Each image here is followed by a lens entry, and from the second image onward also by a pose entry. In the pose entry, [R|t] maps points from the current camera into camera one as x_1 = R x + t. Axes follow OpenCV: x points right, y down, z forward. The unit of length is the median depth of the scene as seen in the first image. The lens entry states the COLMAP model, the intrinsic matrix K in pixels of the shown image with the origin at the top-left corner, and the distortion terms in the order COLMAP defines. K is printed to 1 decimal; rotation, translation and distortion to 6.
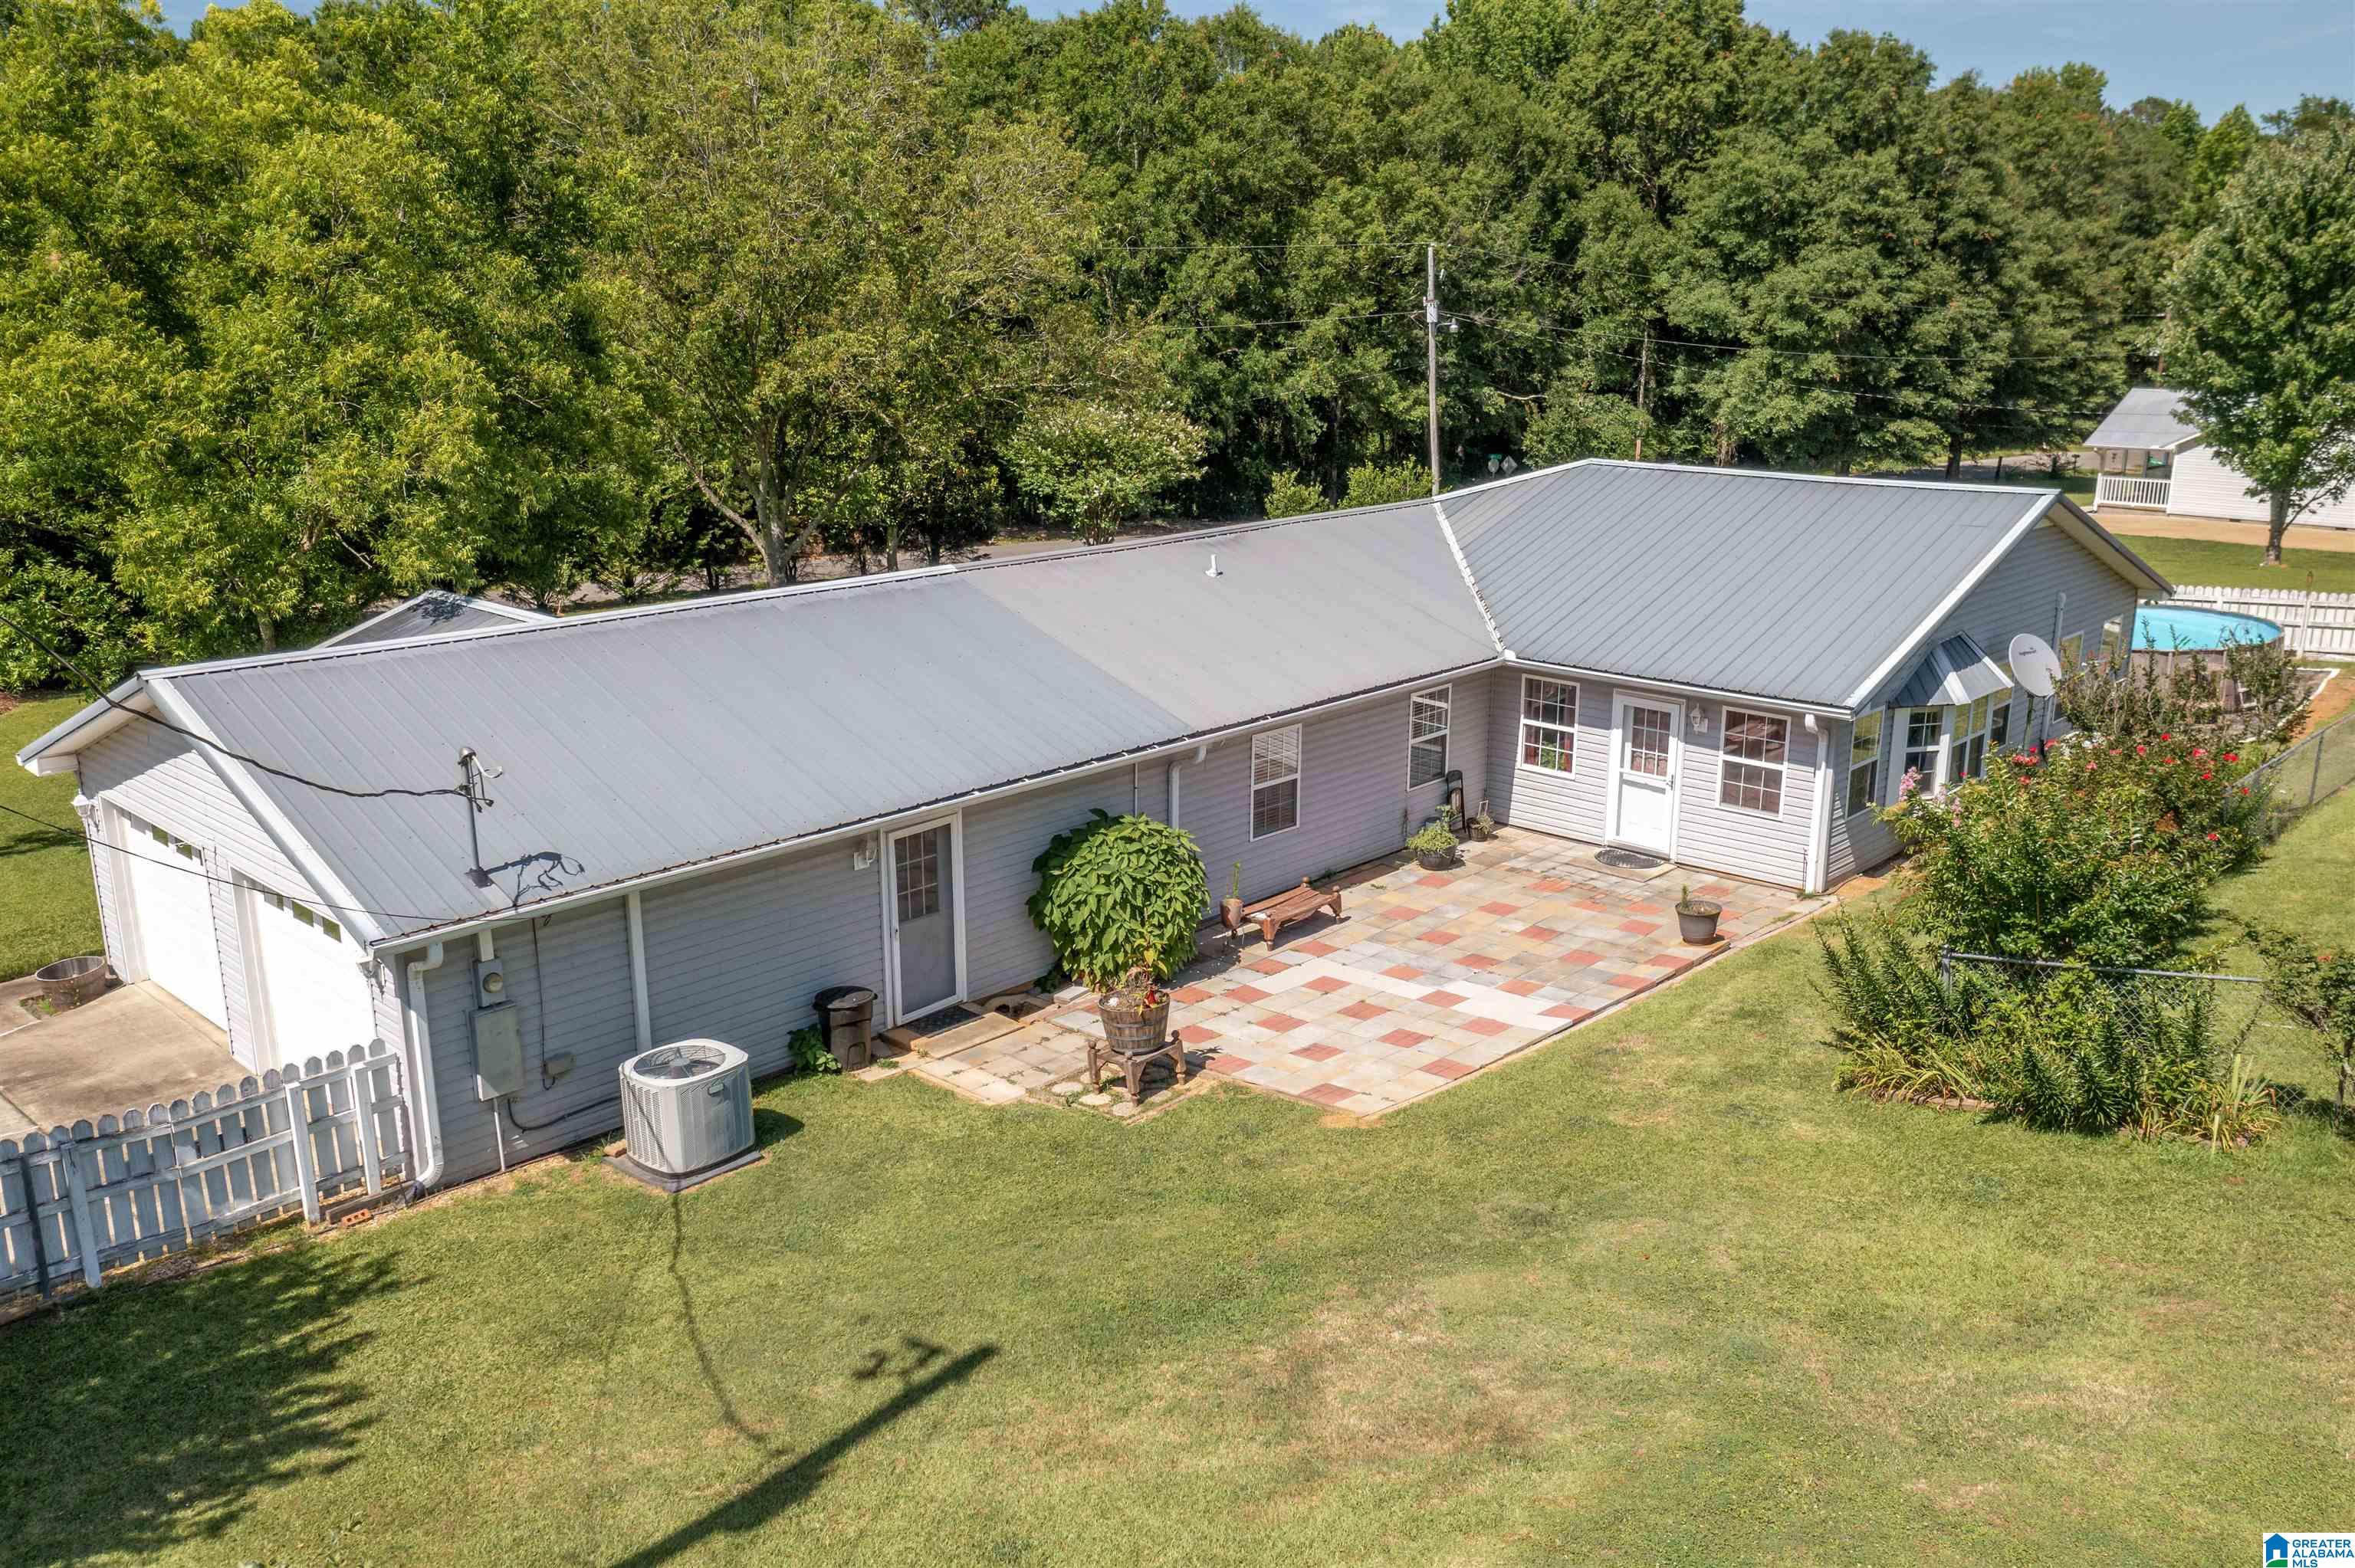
lens RADIAL K [[1863.9, 0, 1177.5], [0, 1863.9, 784.0], [0, 0, 1]] dist [-0.039323, 0.051080]
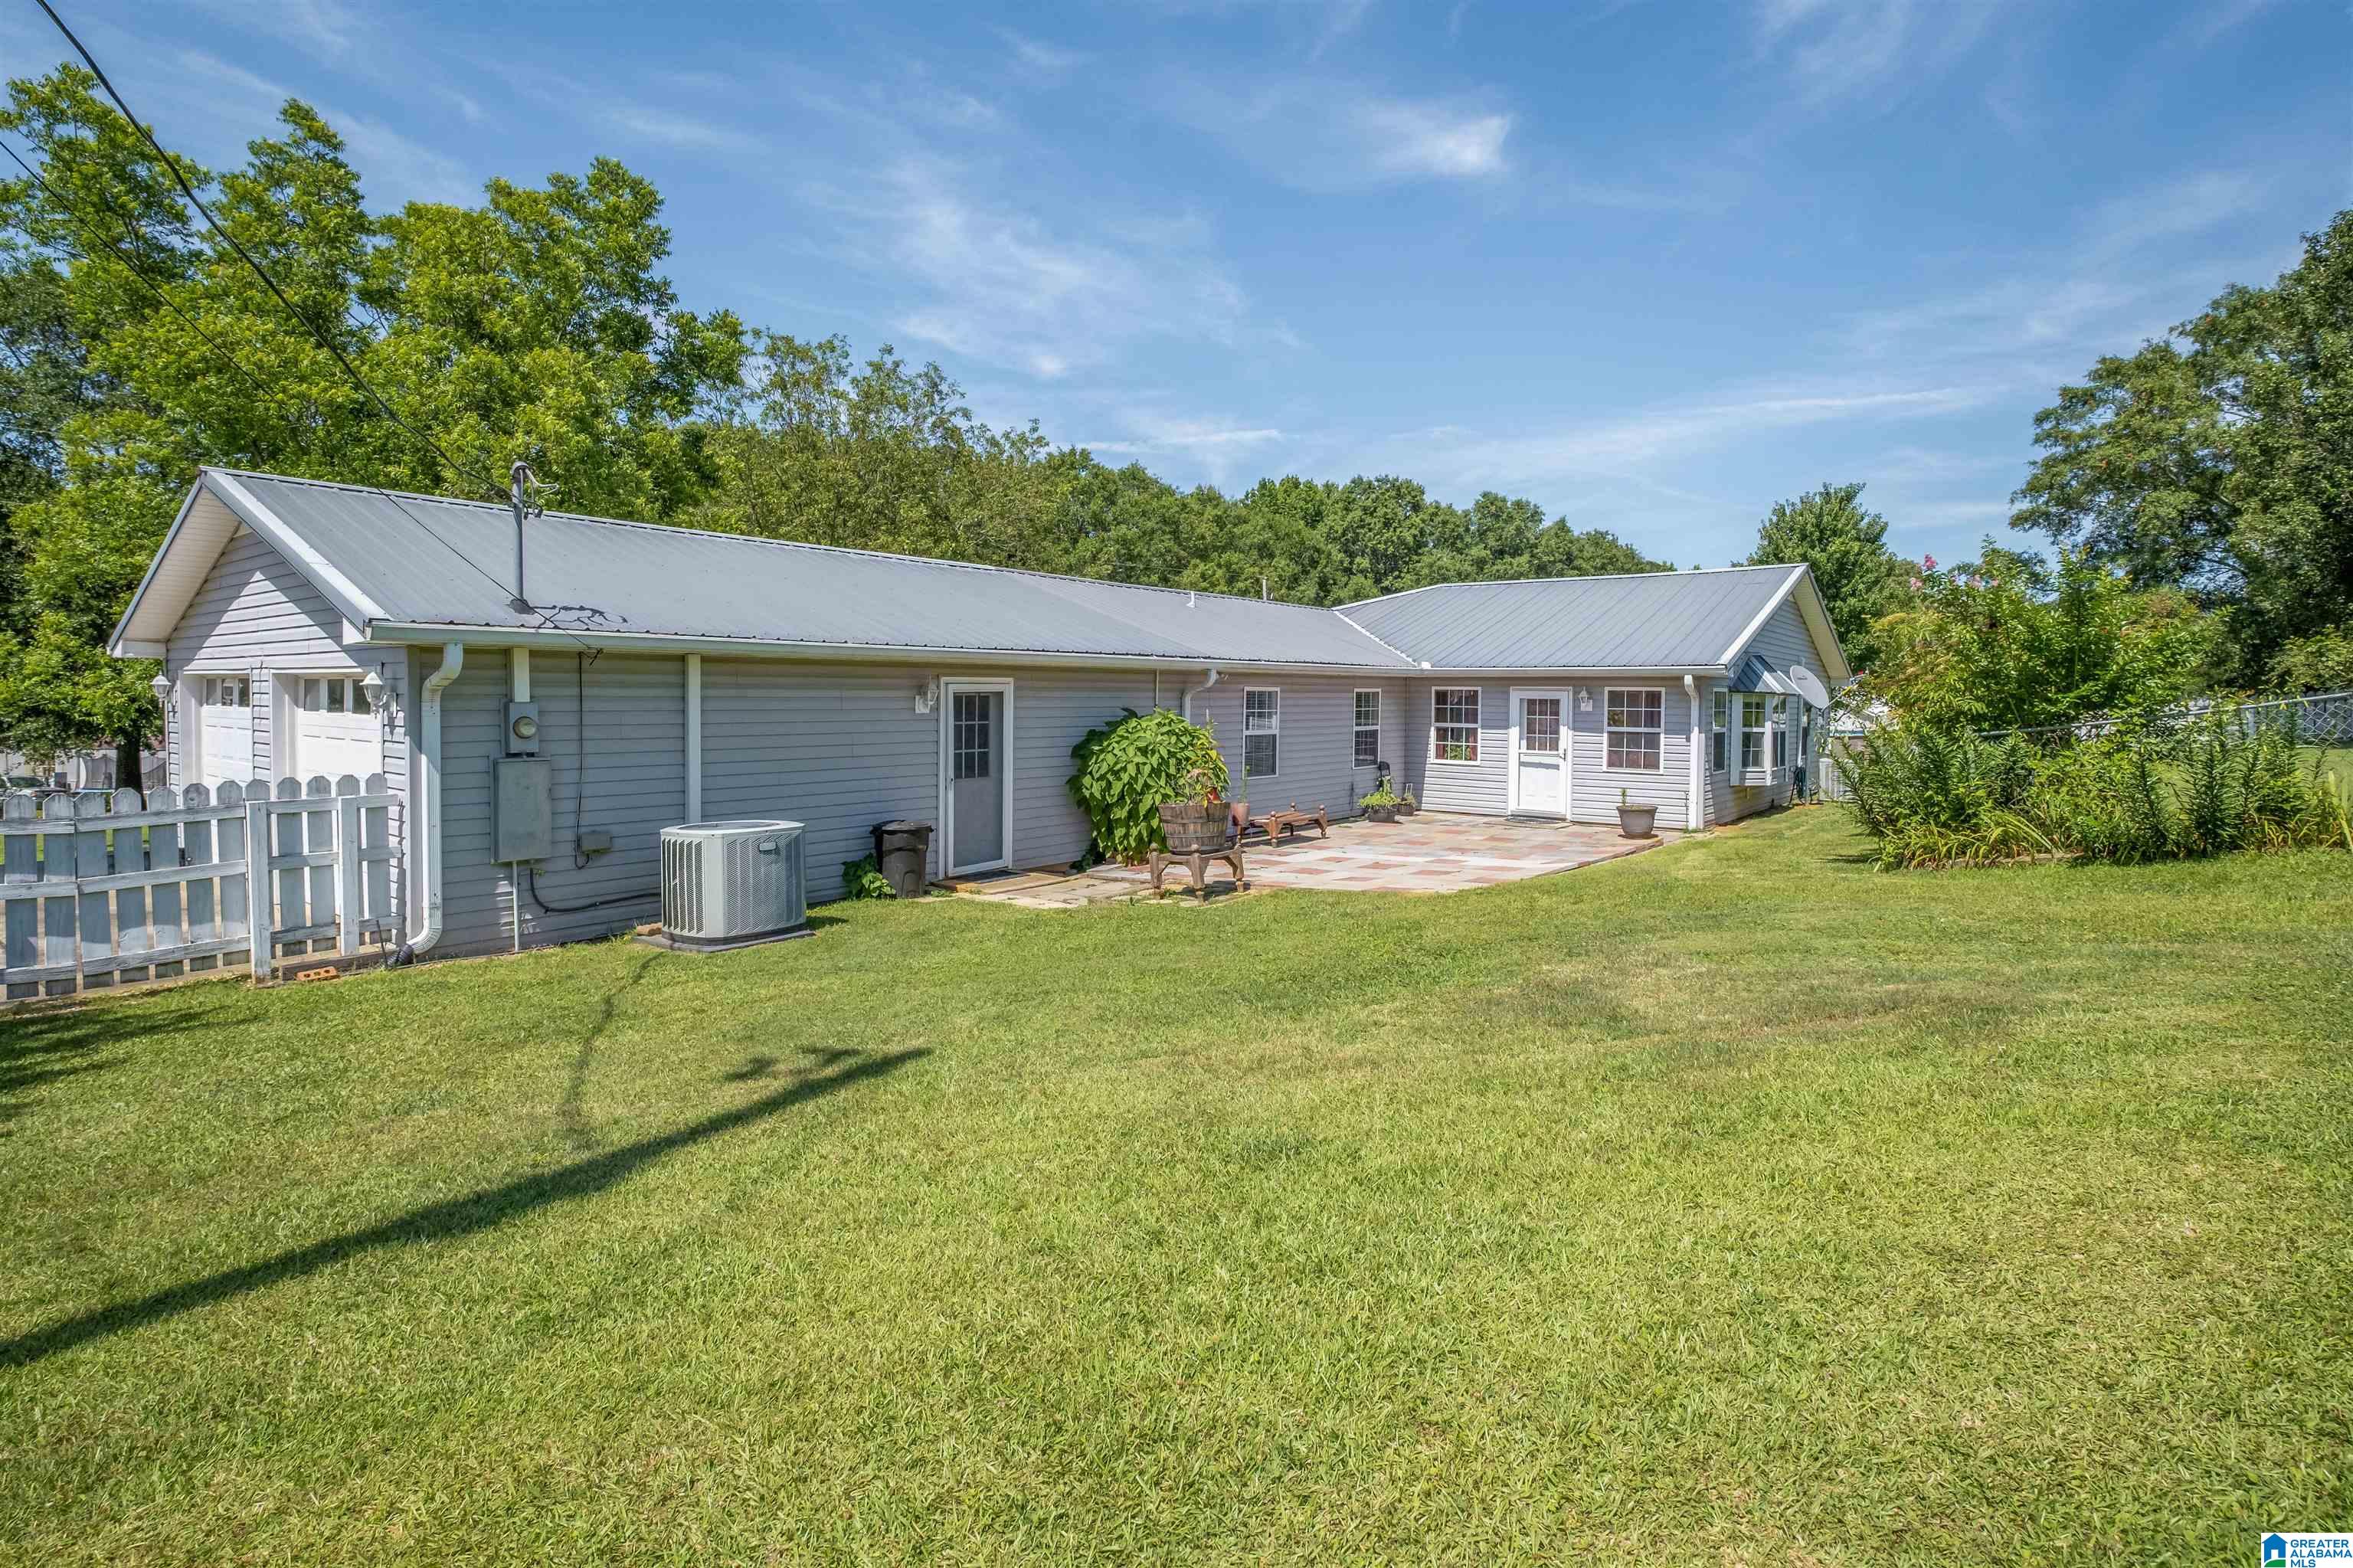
lens RADIAL K [[1143.9, 0, 1172.0], [0, 1143.9, 725.1], [0, 0, 1]] dist [-0.003752, -0.000571]
pose [[0.996590, 0.005981, 0.082295, -0.075473], [0.013031, 0.973447, -0.228542, 0.187668], [-0.081477, 0.228835, 0.970049, 0.332797]]
